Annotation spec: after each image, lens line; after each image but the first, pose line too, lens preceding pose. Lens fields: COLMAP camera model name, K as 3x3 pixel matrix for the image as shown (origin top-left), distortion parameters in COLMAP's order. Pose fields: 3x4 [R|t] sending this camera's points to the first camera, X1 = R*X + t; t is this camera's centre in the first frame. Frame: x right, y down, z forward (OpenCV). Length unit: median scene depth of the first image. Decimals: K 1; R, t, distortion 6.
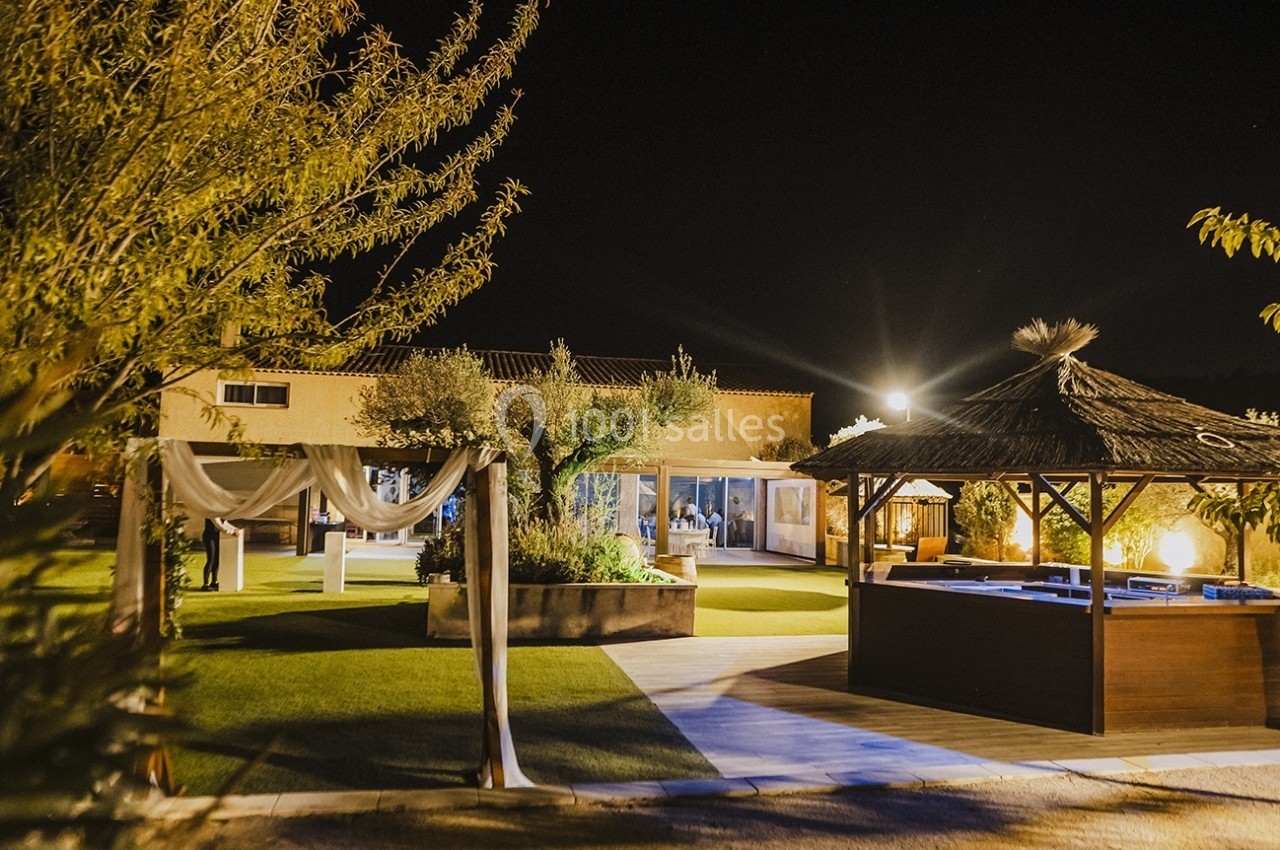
lens RADIAL K [[929.6, 0, 648.3], [0, 929.6, 408.1], [0, 0, 1]] dist [-0.060977, 0.039693]
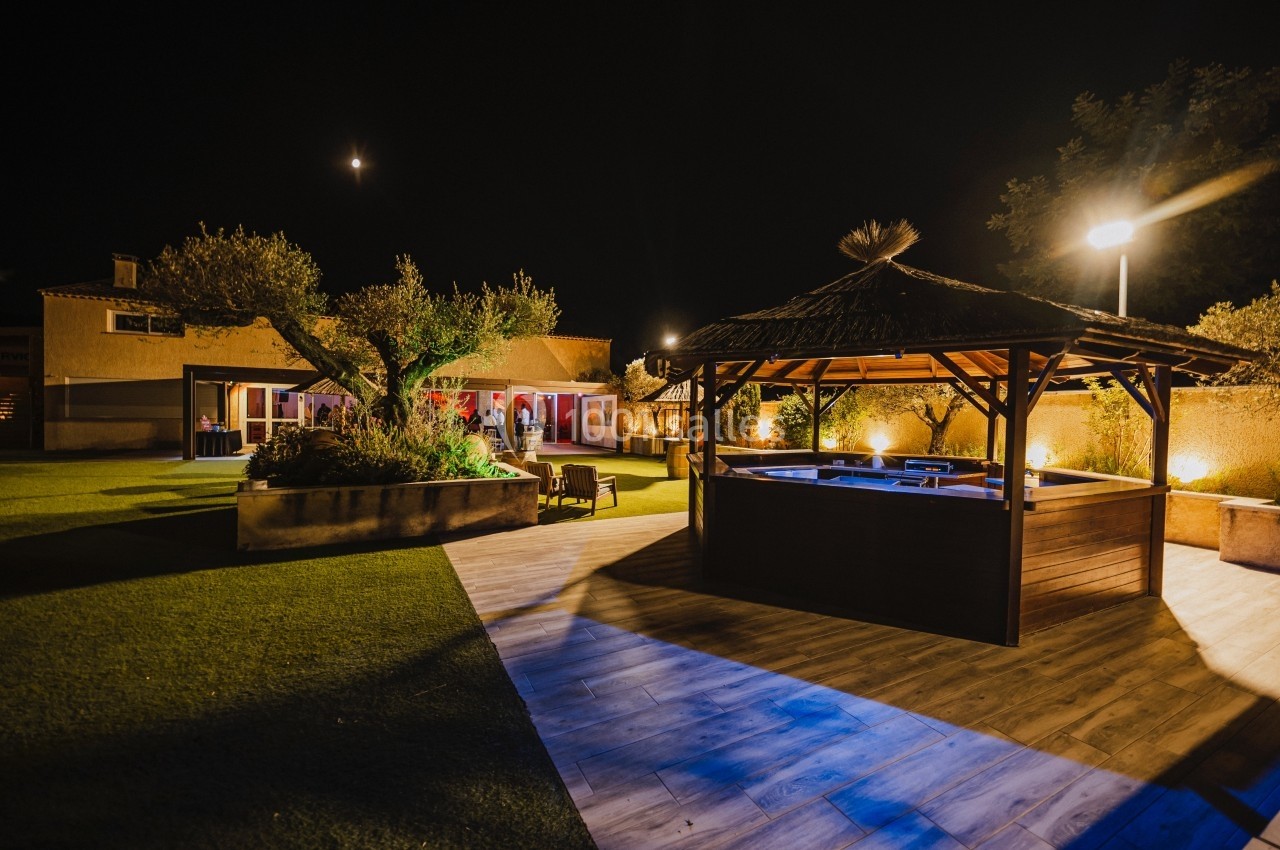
lens RADIAL K [[521.4, 0, 640.0], [0, 521.4, 425.0], [0, 0, 1]] dist [0.000410, 0.000130]
pose [[0.967323, -0.017288, 0.252955, 0.012648], [-0.012591, 0.993166, 0.116027, 0.057840], [-0.253233, -0.115420, 0.960495, 0.395486]]
